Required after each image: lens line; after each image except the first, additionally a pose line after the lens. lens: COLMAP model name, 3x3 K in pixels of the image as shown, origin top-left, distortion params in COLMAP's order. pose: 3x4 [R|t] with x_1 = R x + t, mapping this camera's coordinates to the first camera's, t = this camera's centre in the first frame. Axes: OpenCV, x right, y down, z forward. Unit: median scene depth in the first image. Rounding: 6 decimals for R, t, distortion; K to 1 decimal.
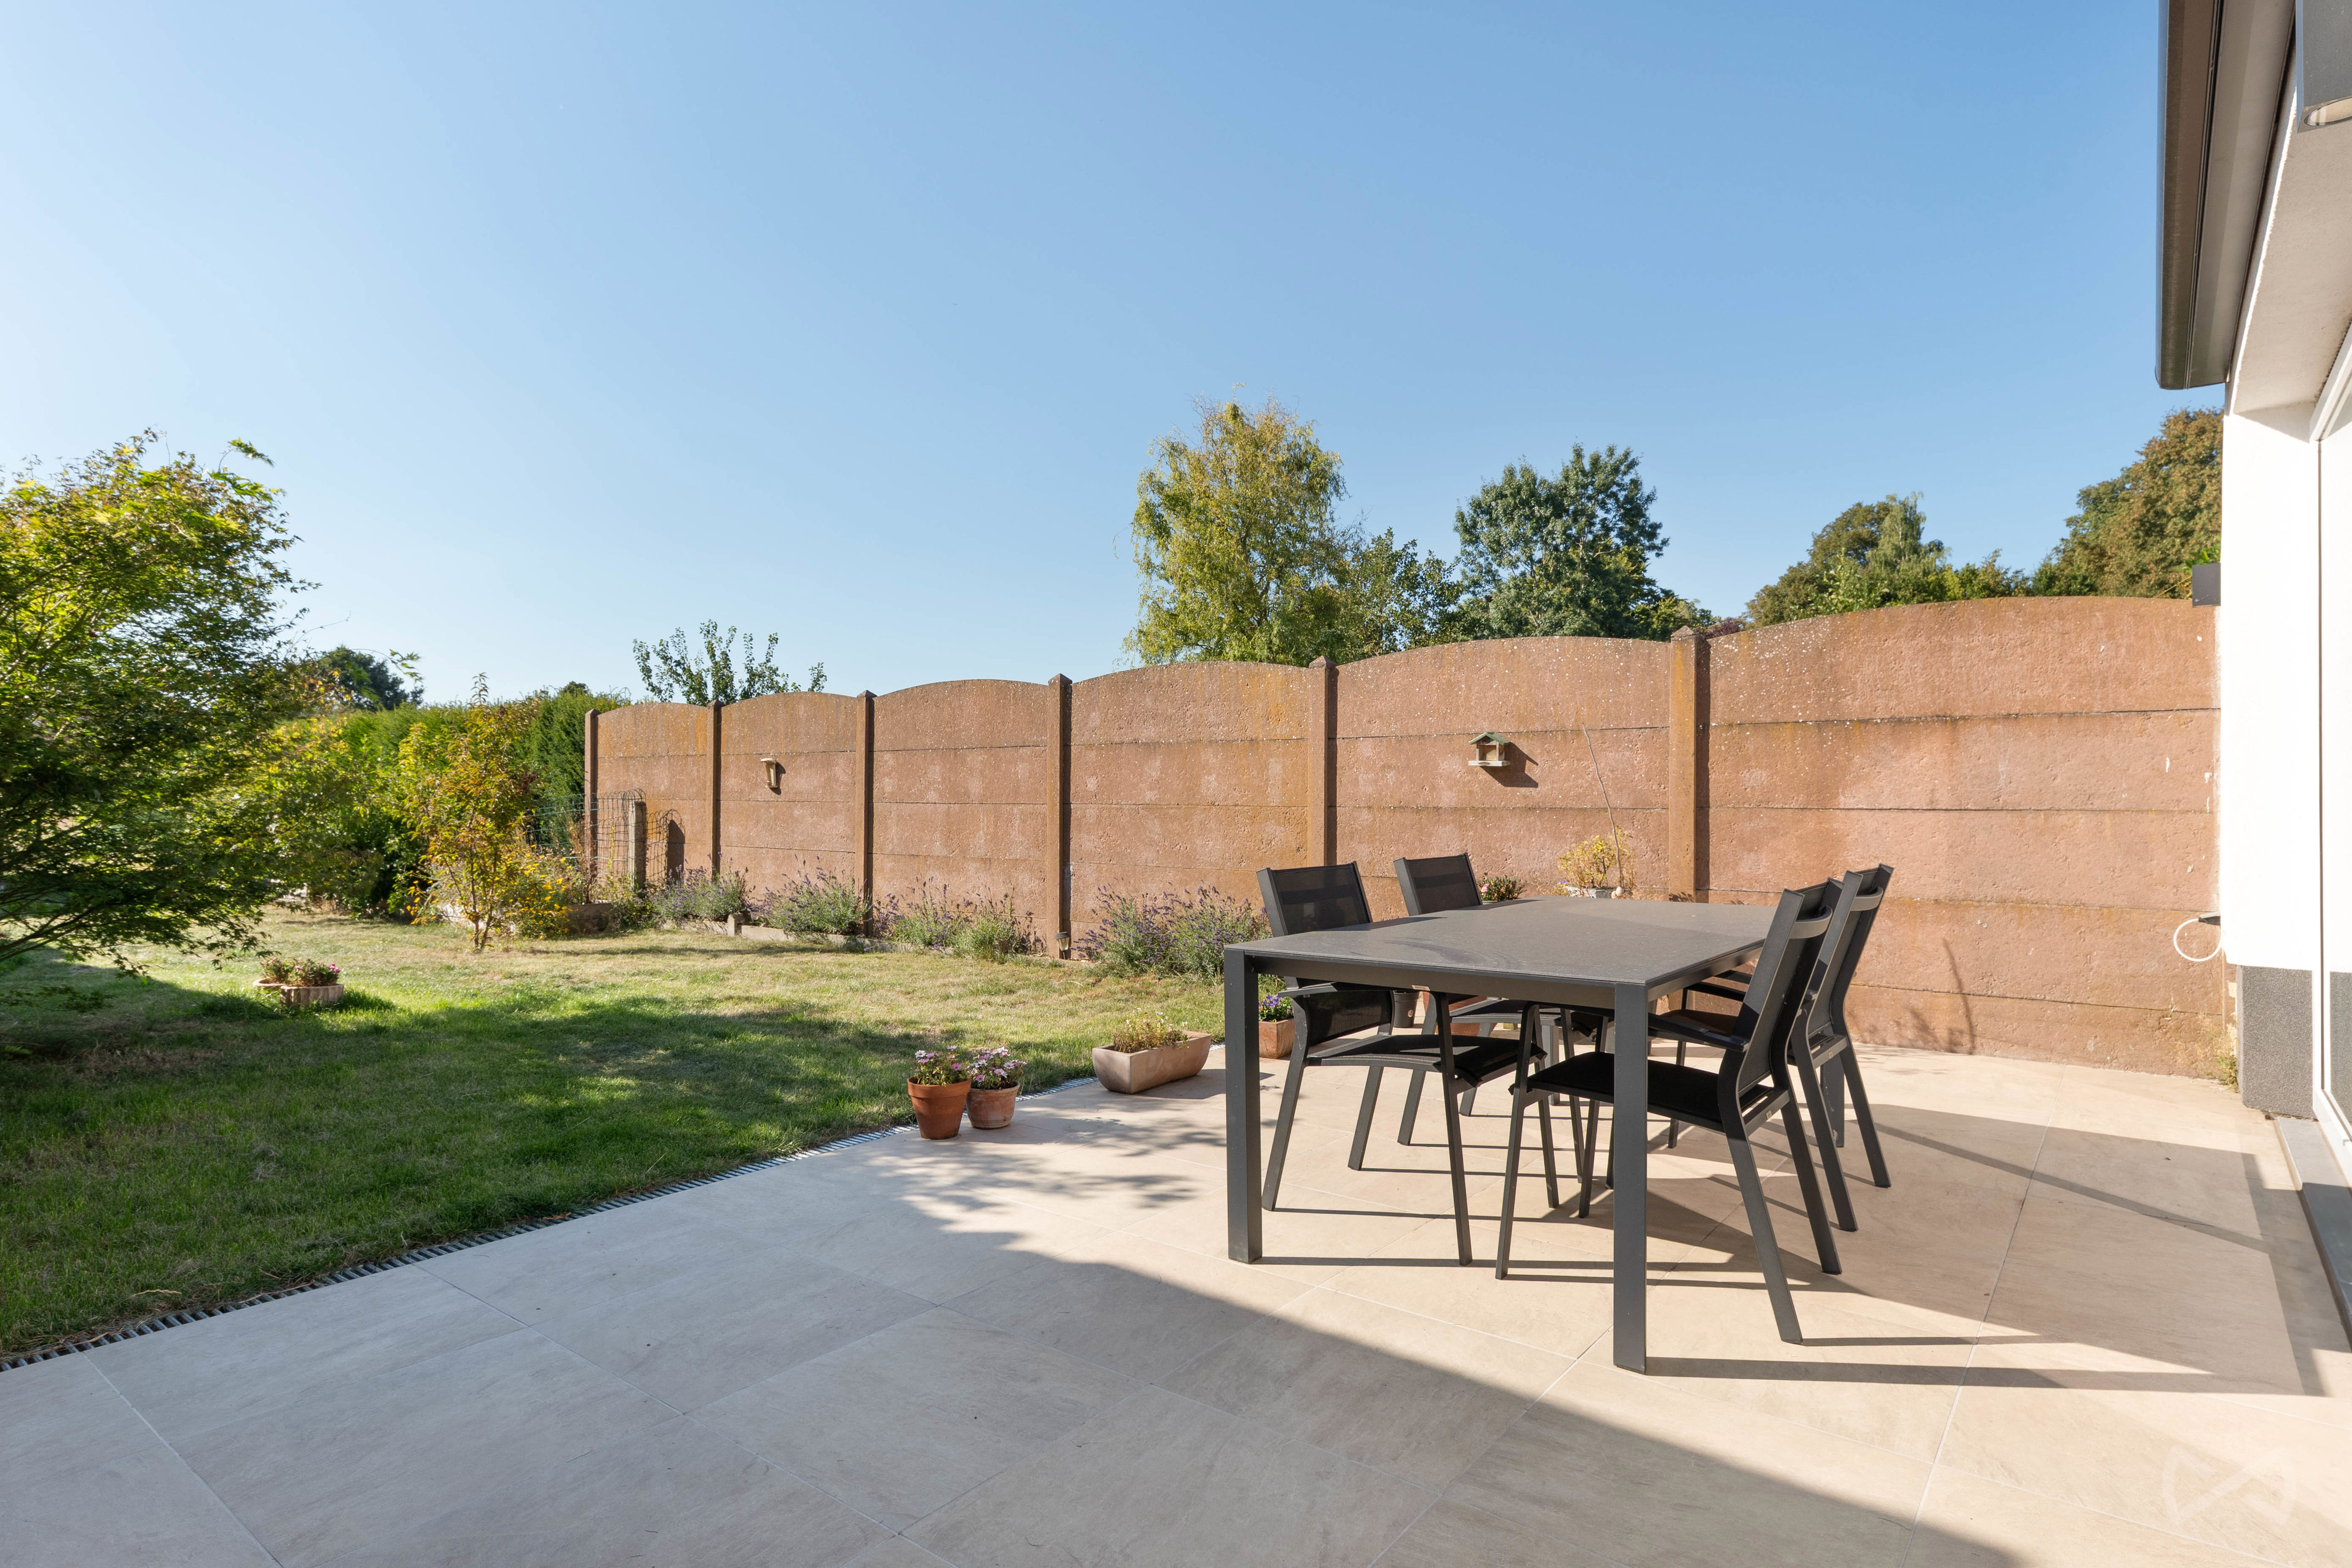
lens RADIAL K [[1253.9, 0, 1177.9], [0, 1253.9, 784.8], [0, 0, 1]] dist [0.017113, -0.004500]
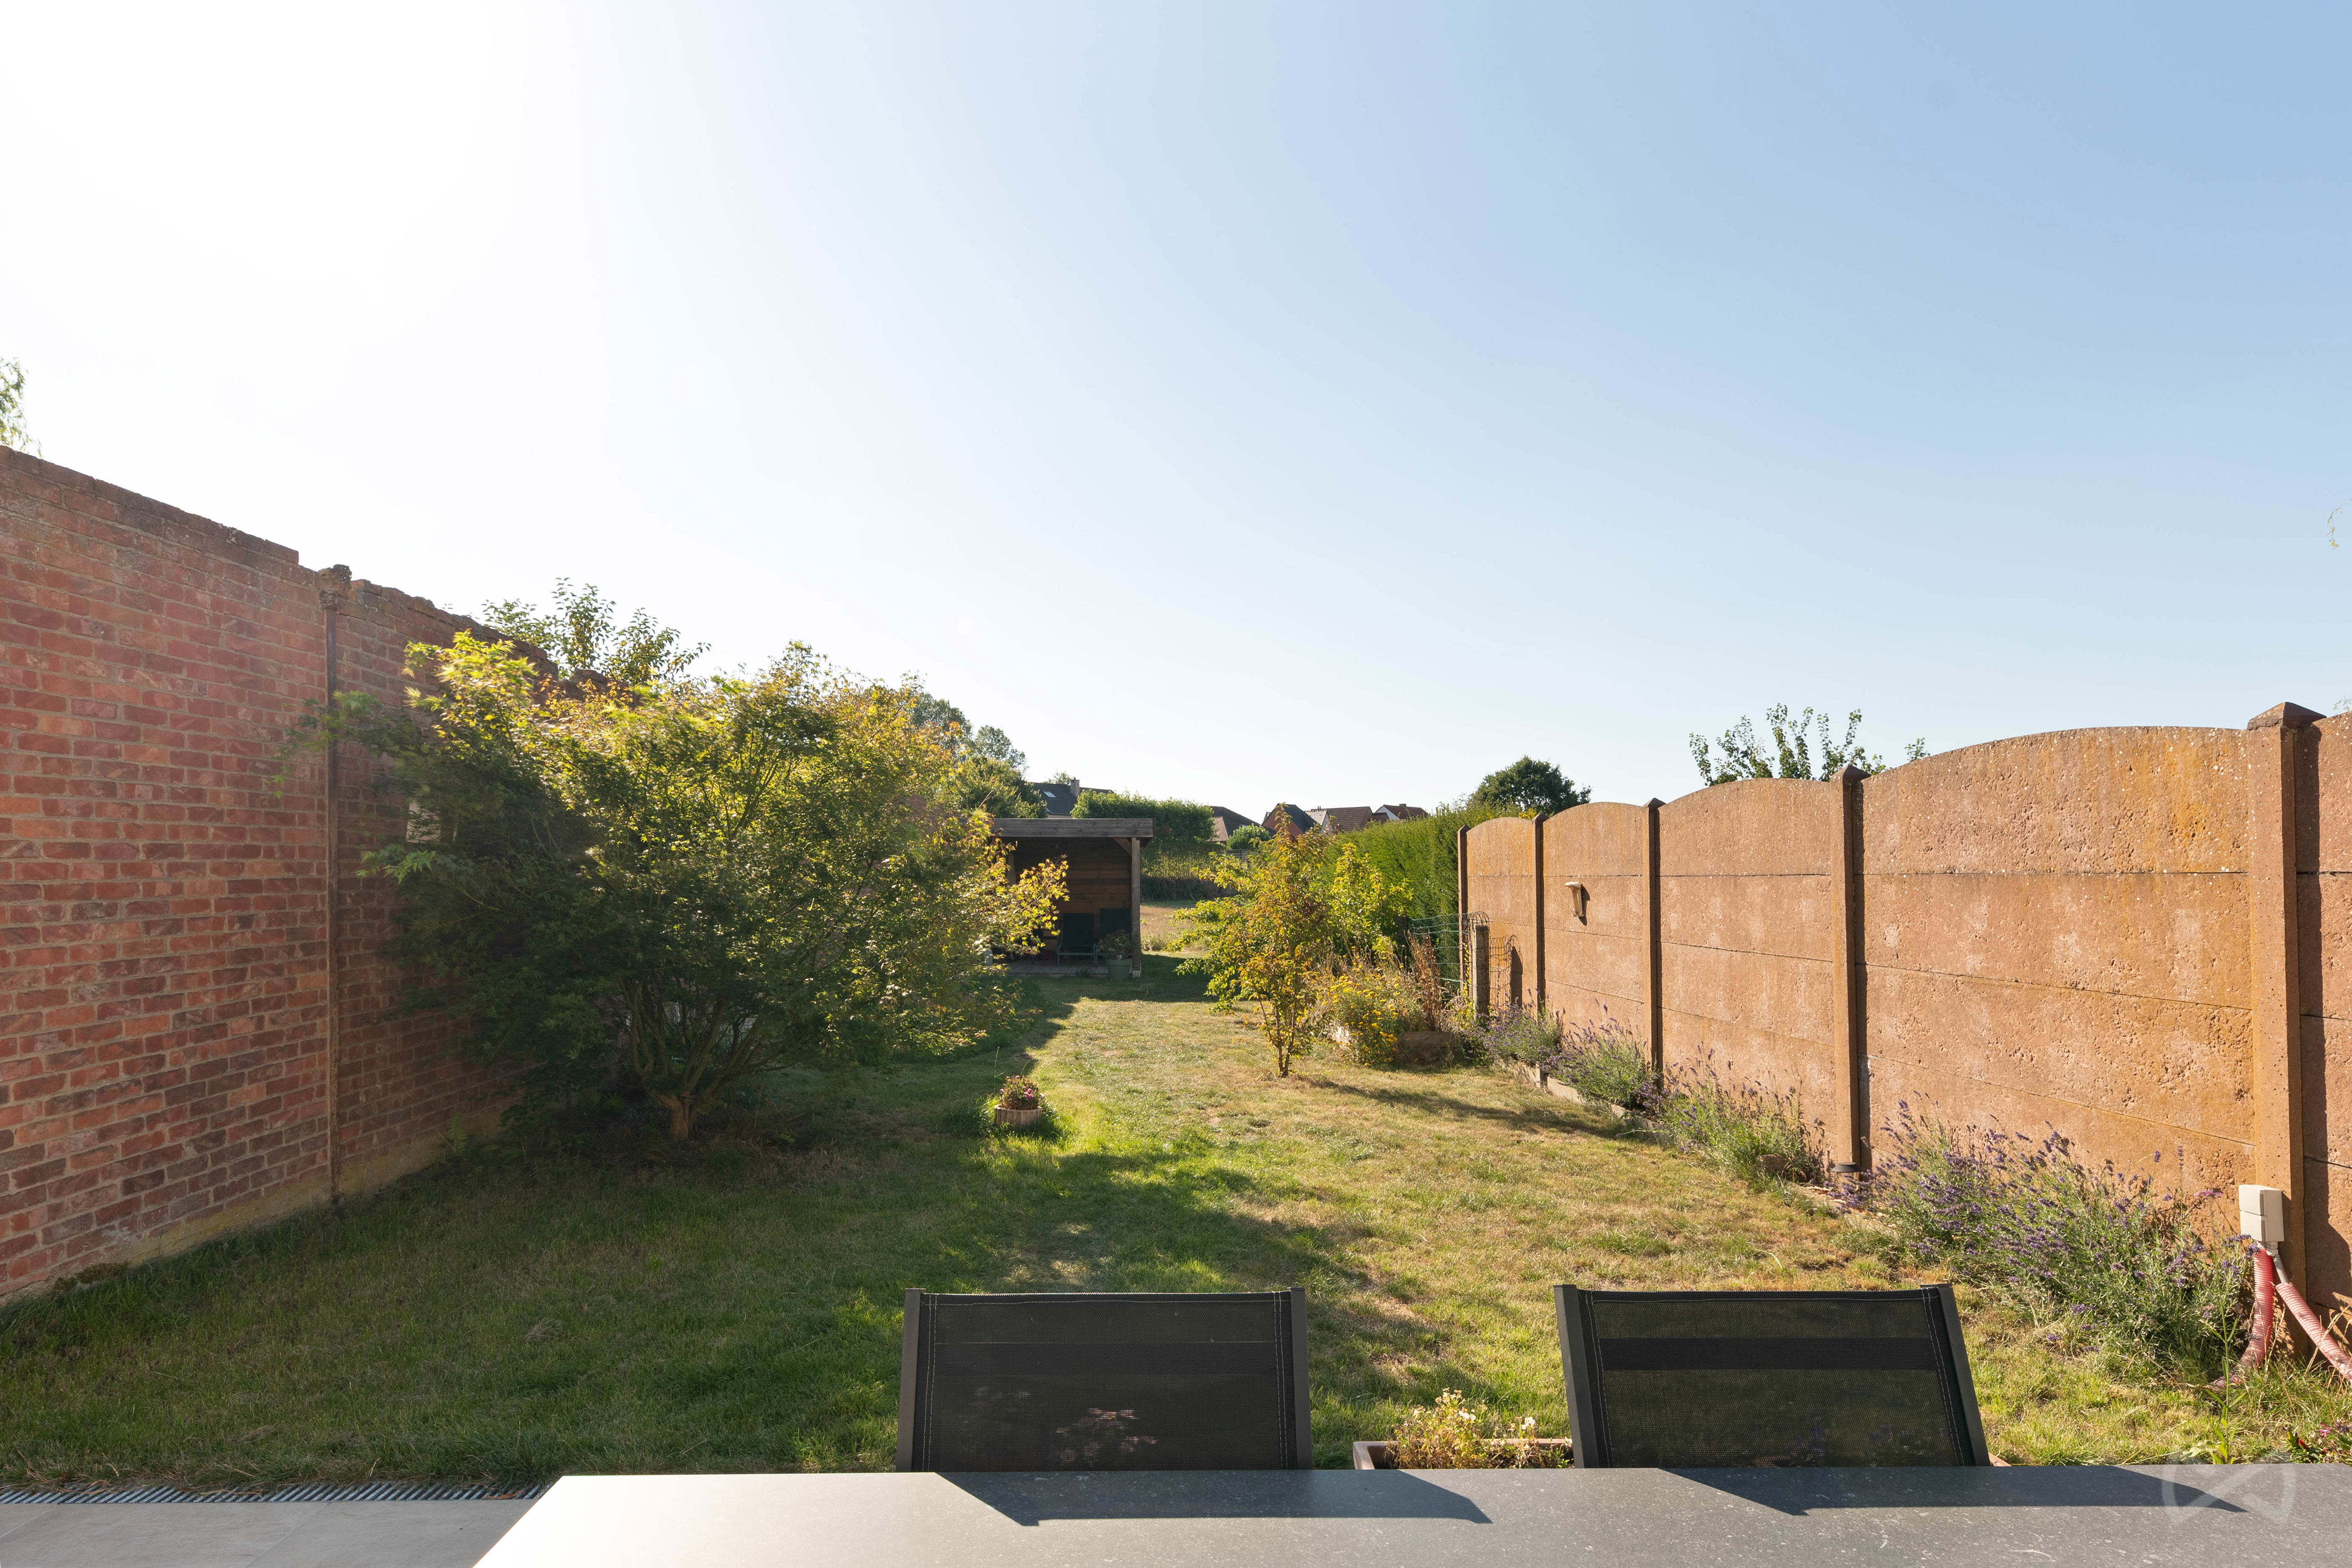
lens RADIAL K [[1253.9, 0, 1174.0], [0, 1253.9, 864.5], [0, 0, 1]] dist [0.017113, -0.004500]
pose [[0.643306, -0.010492, -0.765538, 0.167512], [0.005224, 0.999943, -0.009315, -0.029687], [0.765592, 0.001994, 0.643324, 0.280349]]
